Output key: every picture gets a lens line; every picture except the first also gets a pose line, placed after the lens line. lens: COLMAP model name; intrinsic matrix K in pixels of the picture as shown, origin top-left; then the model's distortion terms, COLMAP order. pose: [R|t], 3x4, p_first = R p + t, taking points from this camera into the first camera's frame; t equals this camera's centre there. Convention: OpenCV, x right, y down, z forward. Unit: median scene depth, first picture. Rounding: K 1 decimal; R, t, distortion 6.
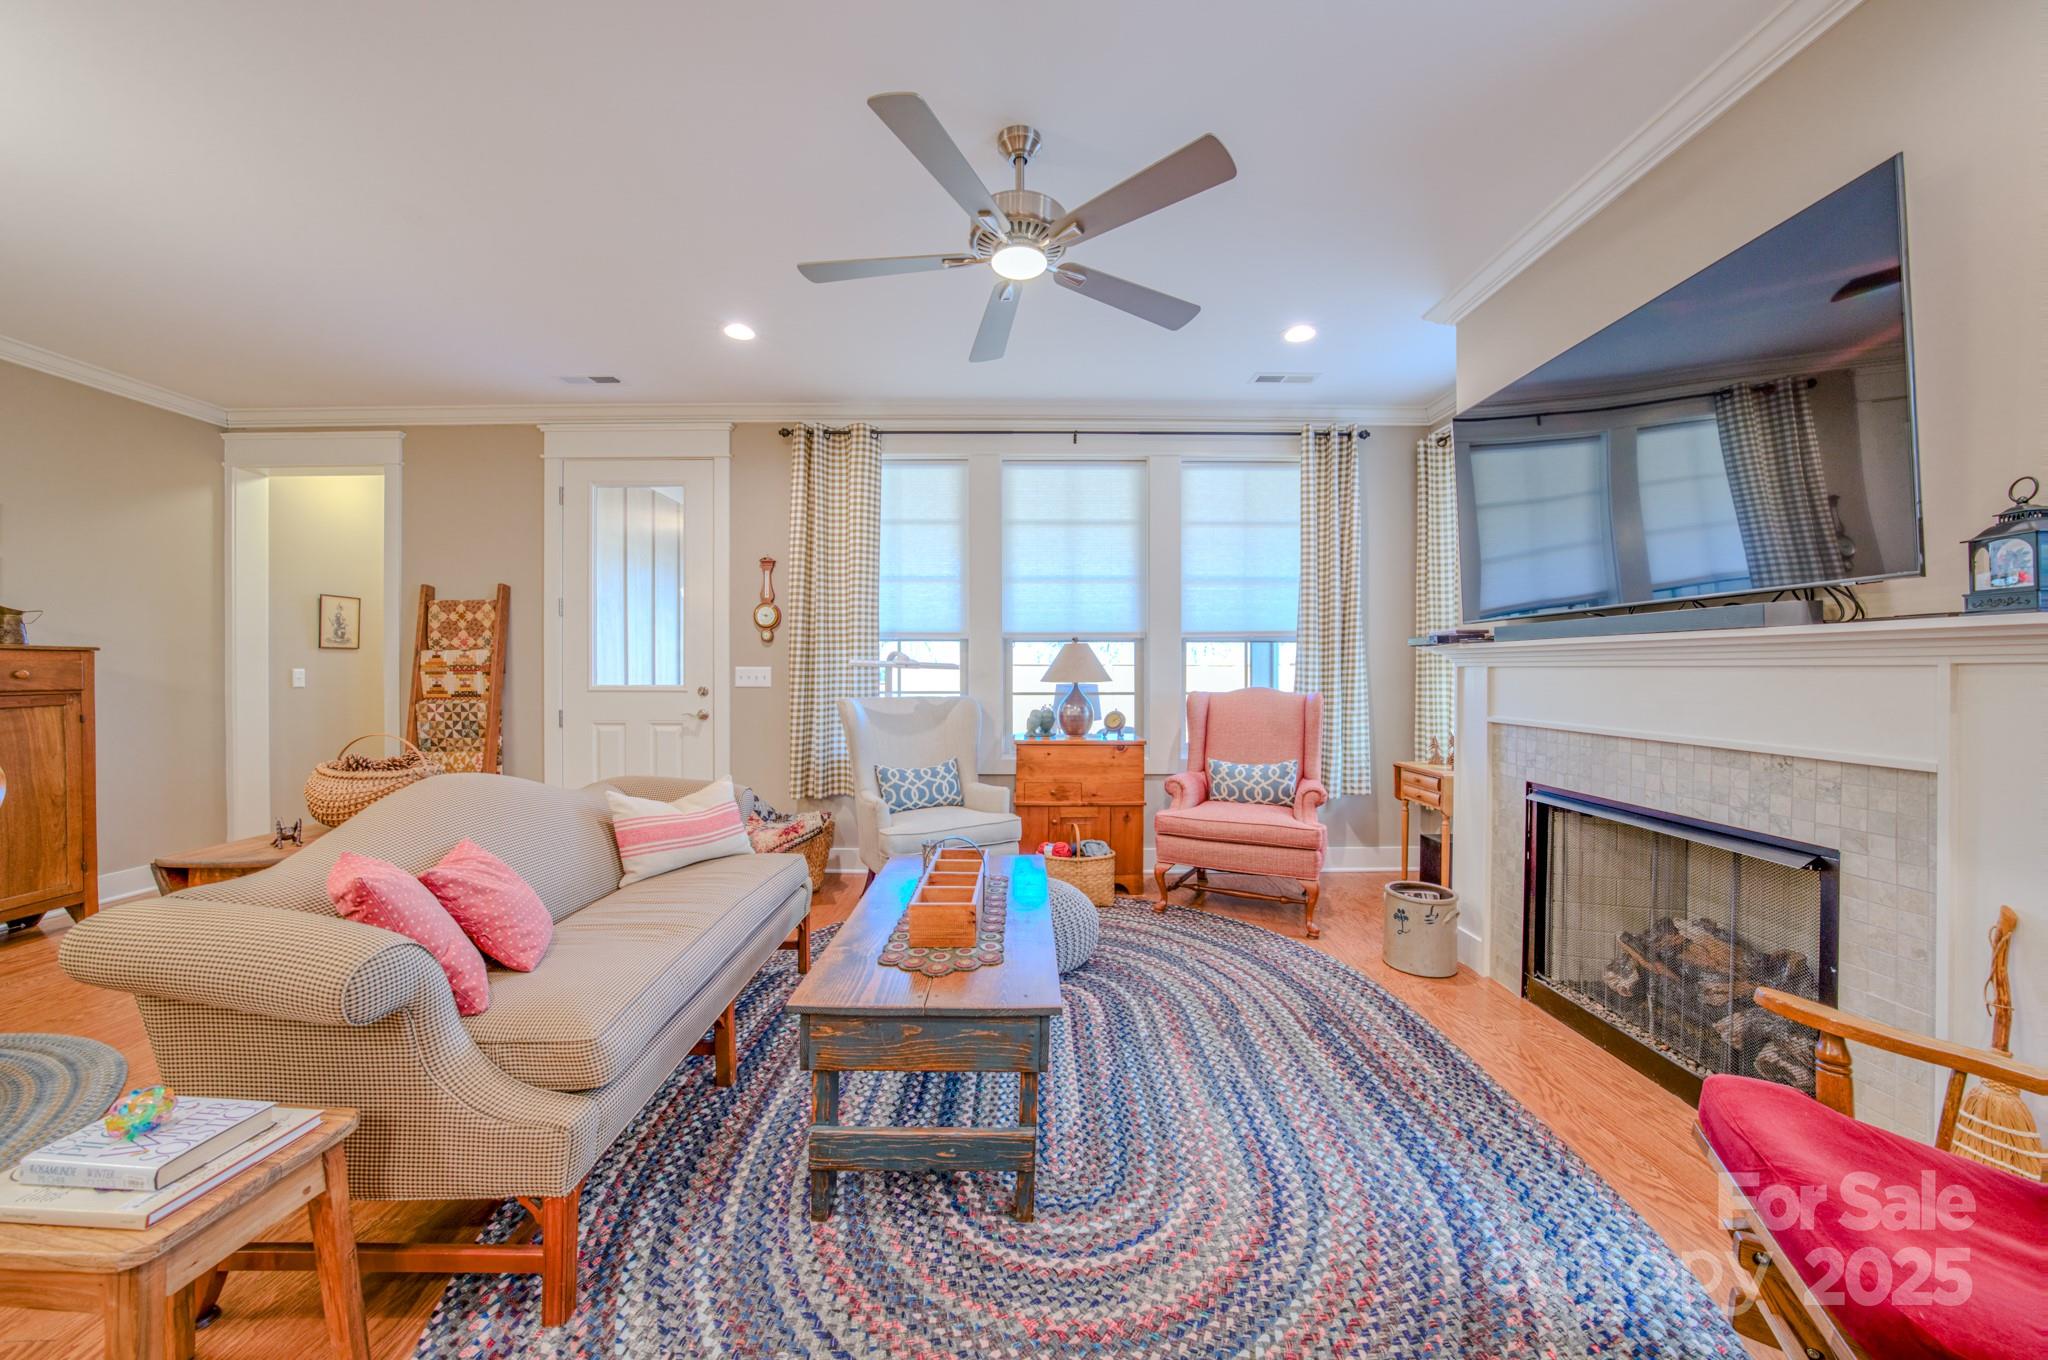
lens RADIAL K [[706.2, 0, 1028.5], [0, 706.2, 676.1], [0, 0, 1]] dist [-0.023357, 0.005368]
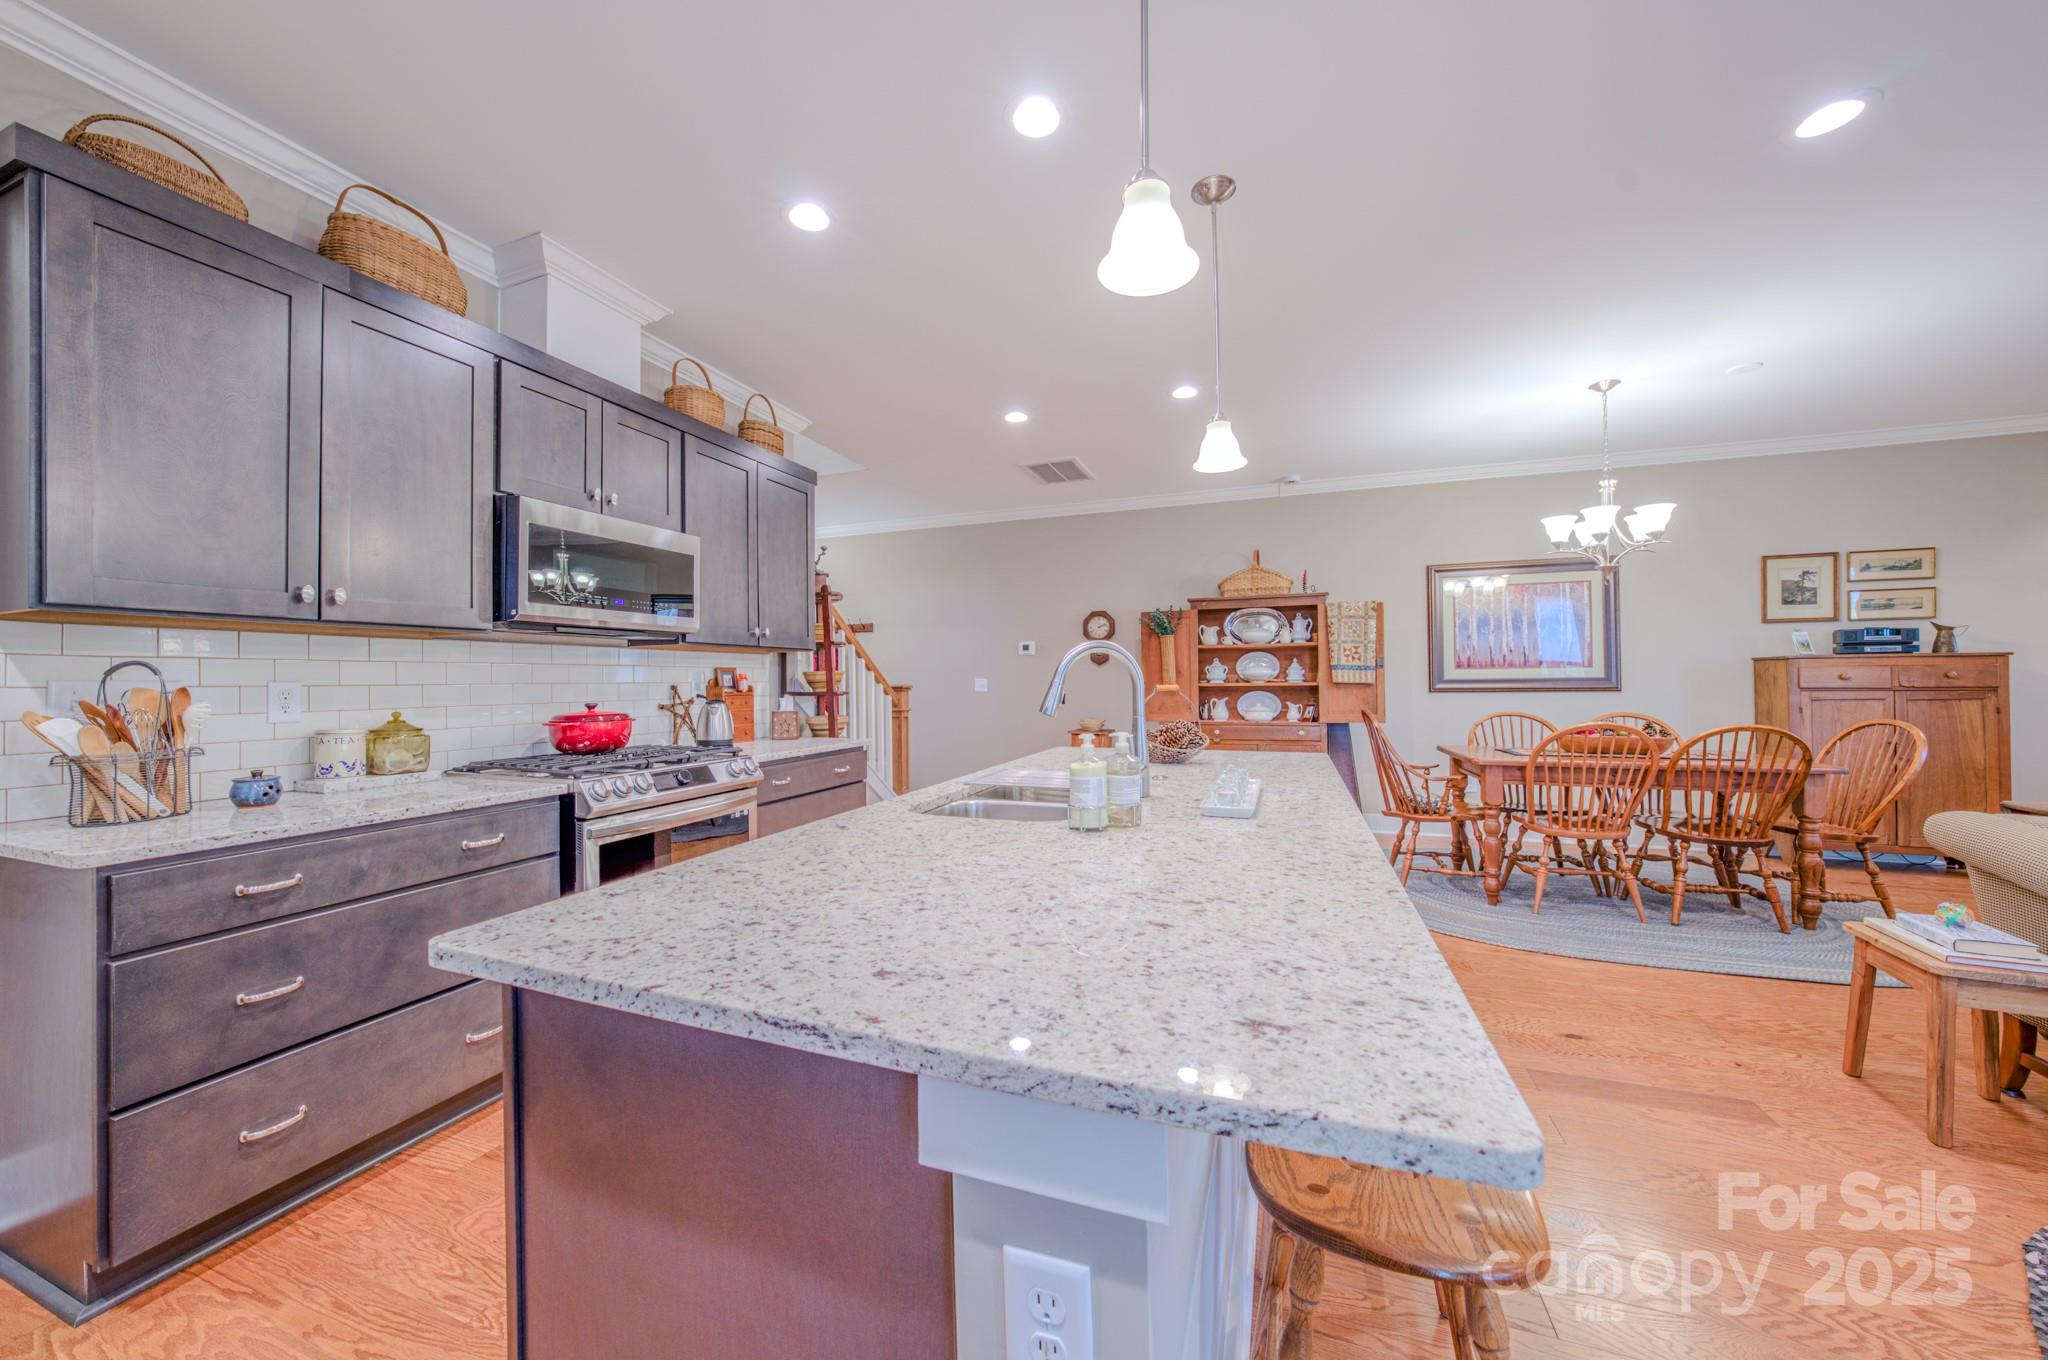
lens RADIAL K [[710.8, 0, 1027.1], [0, 710.8, 675.9], [0, 0, 1]] dist [-0.028568, 0.006551]
pose [[-0.349161, -0.002884, -0.937058, 0.335595], [0.000547, 0.999994, -0.003281, 0.002549], [0.937062, -0.001658, -0.349158, -0.172869]]
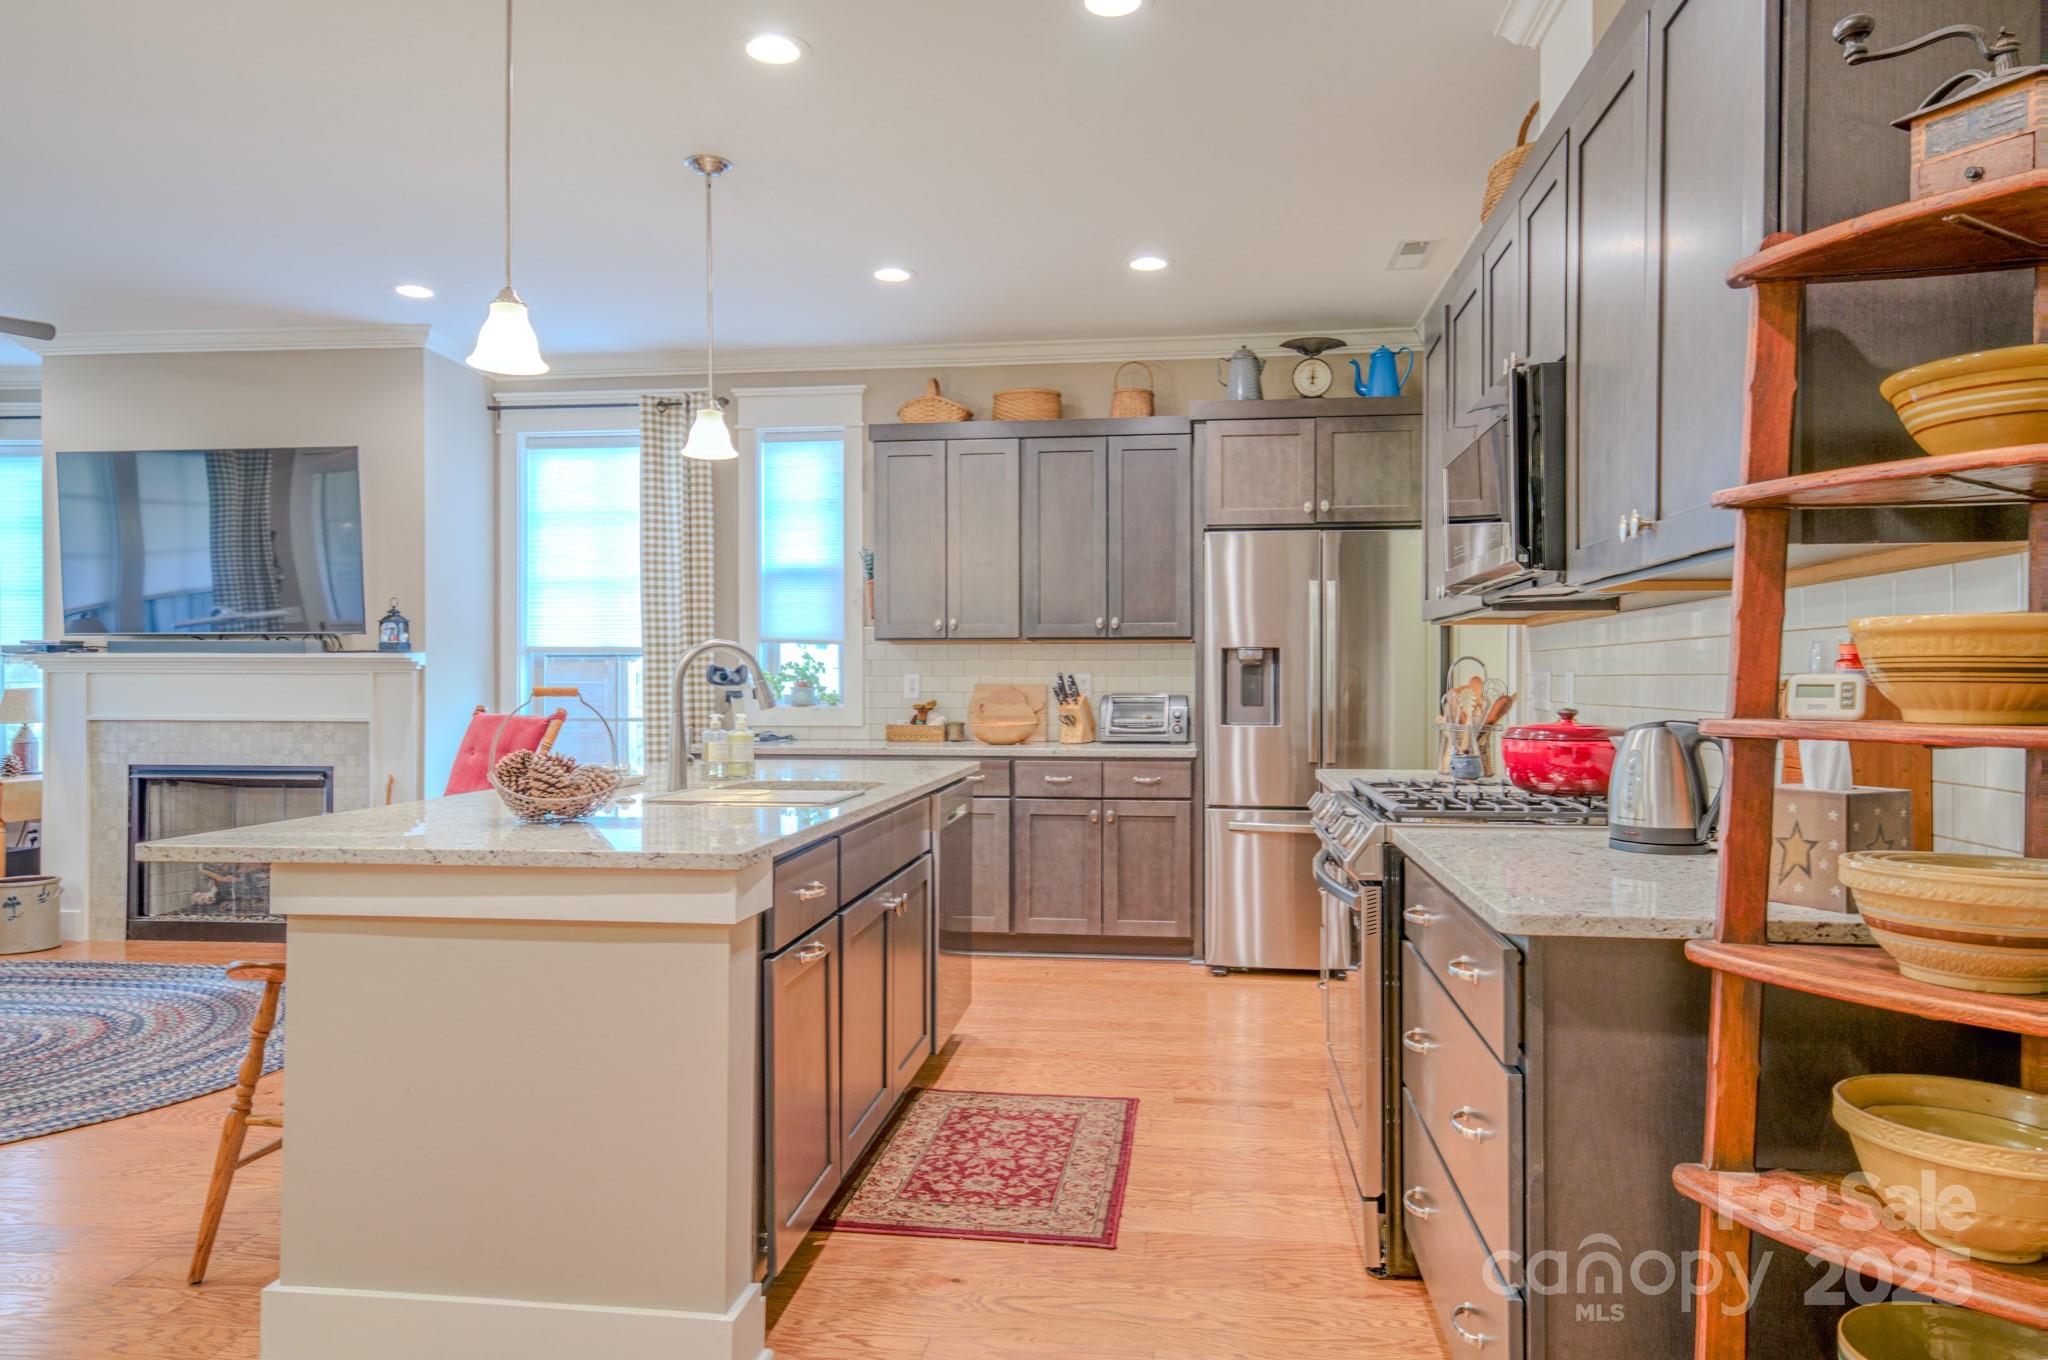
lens RADIAL K [[1328.0, 0, 1027.1], [0, 1328.0, 674.8], [0, 0, 1]] dist [0.028393, 0.003297]
pose [[0.135606, 0.002153, 0.990760, -0.986193], [0.008608, 0.999957, -0.003351, 0.007674], [-0.990725, 0.008983, 0.135582, -0.624558]]
